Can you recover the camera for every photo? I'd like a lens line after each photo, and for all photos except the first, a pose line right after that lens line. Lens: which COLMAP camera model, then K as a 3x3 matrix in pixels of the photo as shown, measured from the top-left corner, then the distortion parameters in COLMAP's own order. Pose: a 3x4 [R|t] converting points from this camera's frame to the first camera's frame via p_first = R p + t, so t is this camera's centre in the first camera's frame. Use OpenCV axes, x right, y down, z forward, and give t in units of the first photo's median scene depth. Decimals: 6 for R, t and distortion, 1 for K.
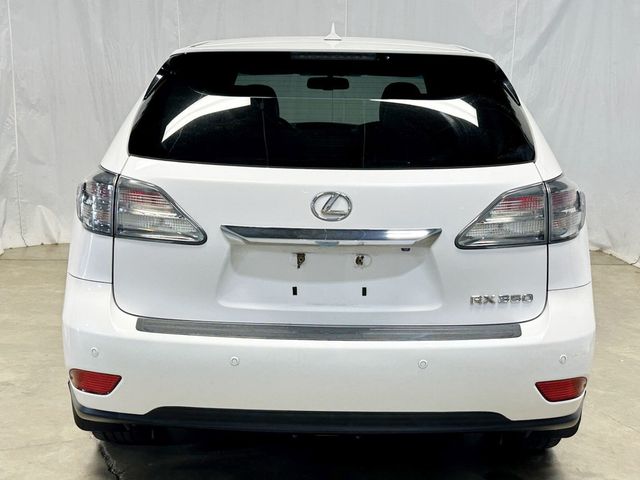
lens RADIAL K [[825.3, 0, 349.4], [0, 825.3, 239.3], [0, 0, 1]] dist [0.156433, -0.378912]
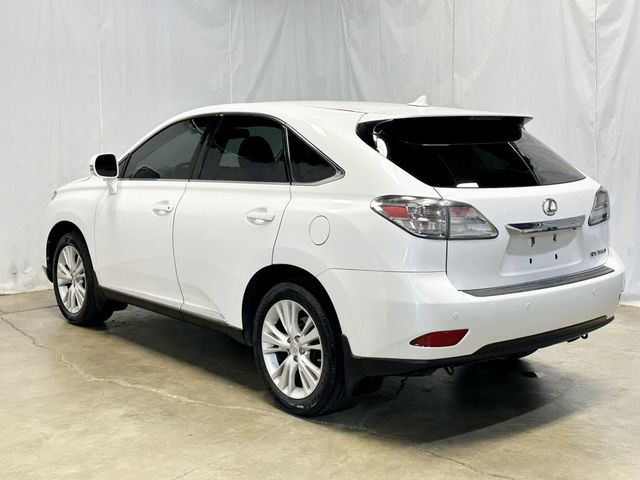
lens RADIAL K [[825.3, 0, 349.4], [0, 825.3, 239.3], [0, 0, 1]] dist [0.156433, -0.378912]
pose [[0.755638, -0.099323, 0.647415, -1.391456], [0.131491, 0.991316, -0.001389, -0.024856], [-0.641655, 0.086179, 0.762137, -0.026212]]
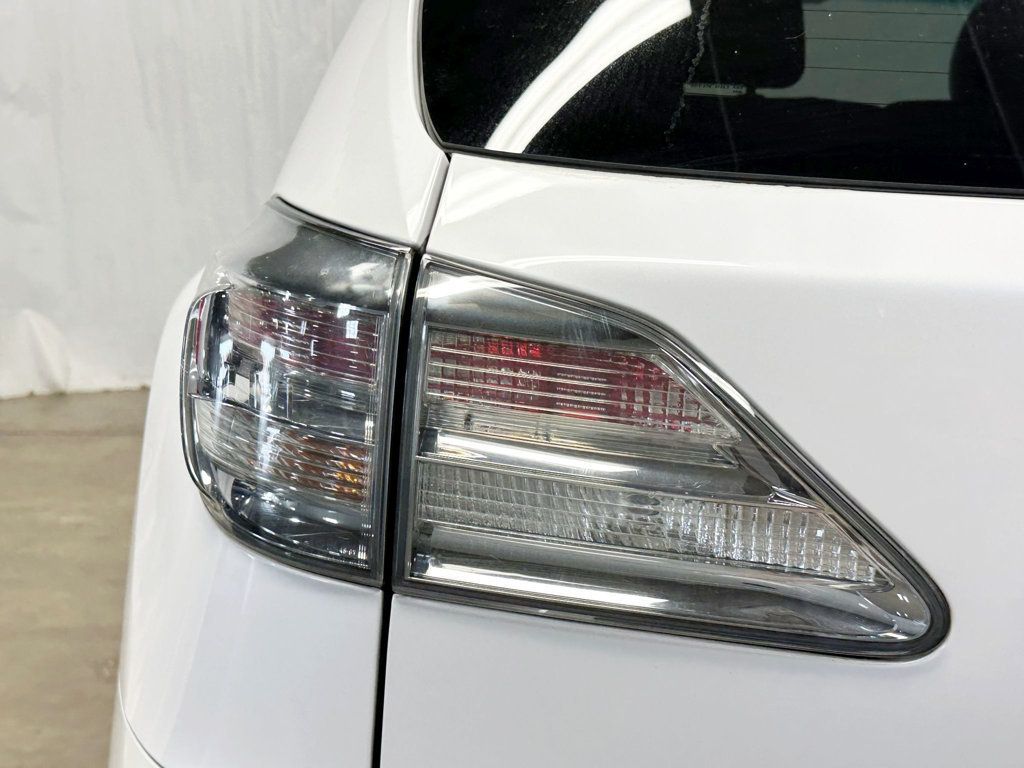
lens RADIAL K [[1320.4, 0, 559.1], [0, 1320.4, 382.9], [0, 0, 1]] dist [0.156433, -0.378912]
pose [[0.999775, 0.009284, 0.019056, -0.252571], [-0.009701, 0.999713, 0.021891, -0.055526], [-0.018847, -0.022071, 0.999579, 0.716612]]
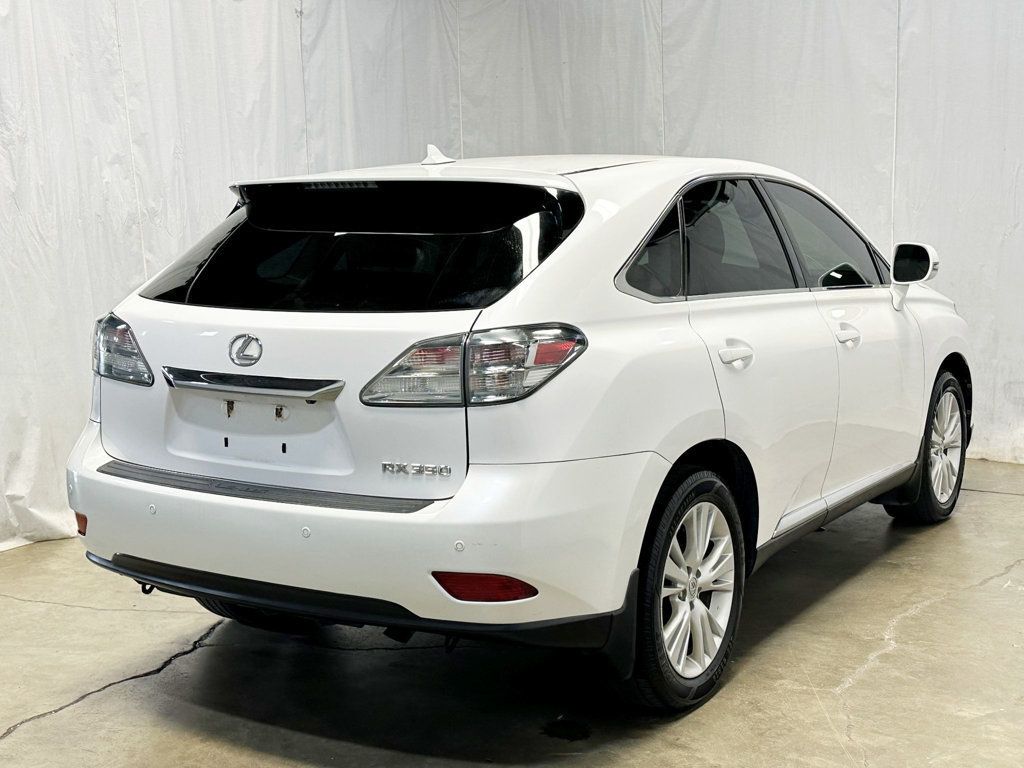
lens RADIAL K [[1320.4, 0, 559.1], [0, 1320.4, 382.9], [0, 0, 1]] dist [0.156433, -0.378912]
pose [[0.860115, 0.046926, -0.507937, 0.991987], [-0.074169, 0.996682, -0.033516, 0.019219], [0.504679, 0.066501, 0.860742, -0.086434]]
